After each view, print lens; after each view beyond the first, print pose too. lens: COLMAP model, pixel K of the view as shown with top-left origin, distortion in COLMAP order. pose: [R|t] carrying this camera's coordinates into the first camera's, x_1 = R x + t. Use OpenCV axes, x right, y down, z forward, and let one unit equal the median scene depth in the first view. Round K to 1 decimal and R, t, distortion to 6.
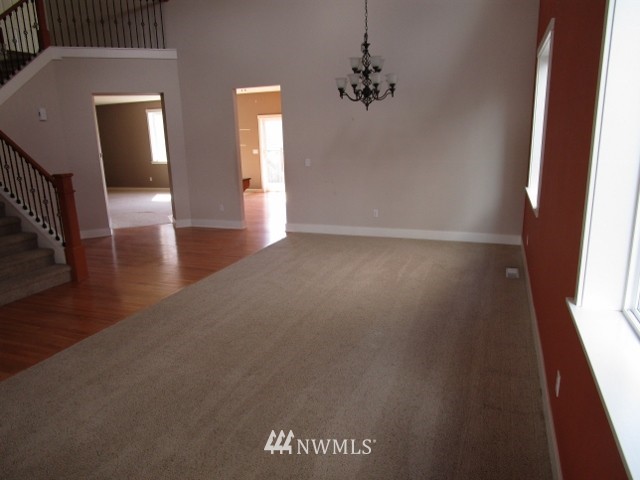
lens RADIAL K [[455.5, 0, 320.2], [0, 455.5, 238.6], [0, 0, 1]] dist [-0.034995, 0.013069]
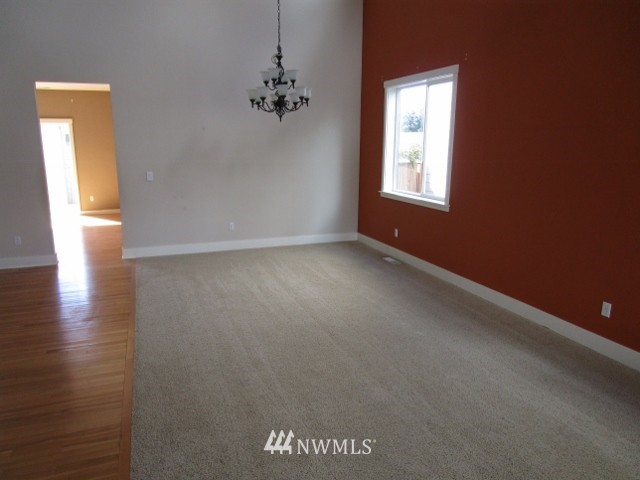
lens RADIAL K [[455.5, 0, 315.3], [0, 455.5, 237.9], [0, 0, 1]] dist [-0.034995, 0.013069]
pose [[0.742232, -0.105735, 0.661749, -0.535180], [0.127563, 0.991711, 0.015379, -0.031671], [-0.657890, 0.073000, 0.749568, 0.210715]]
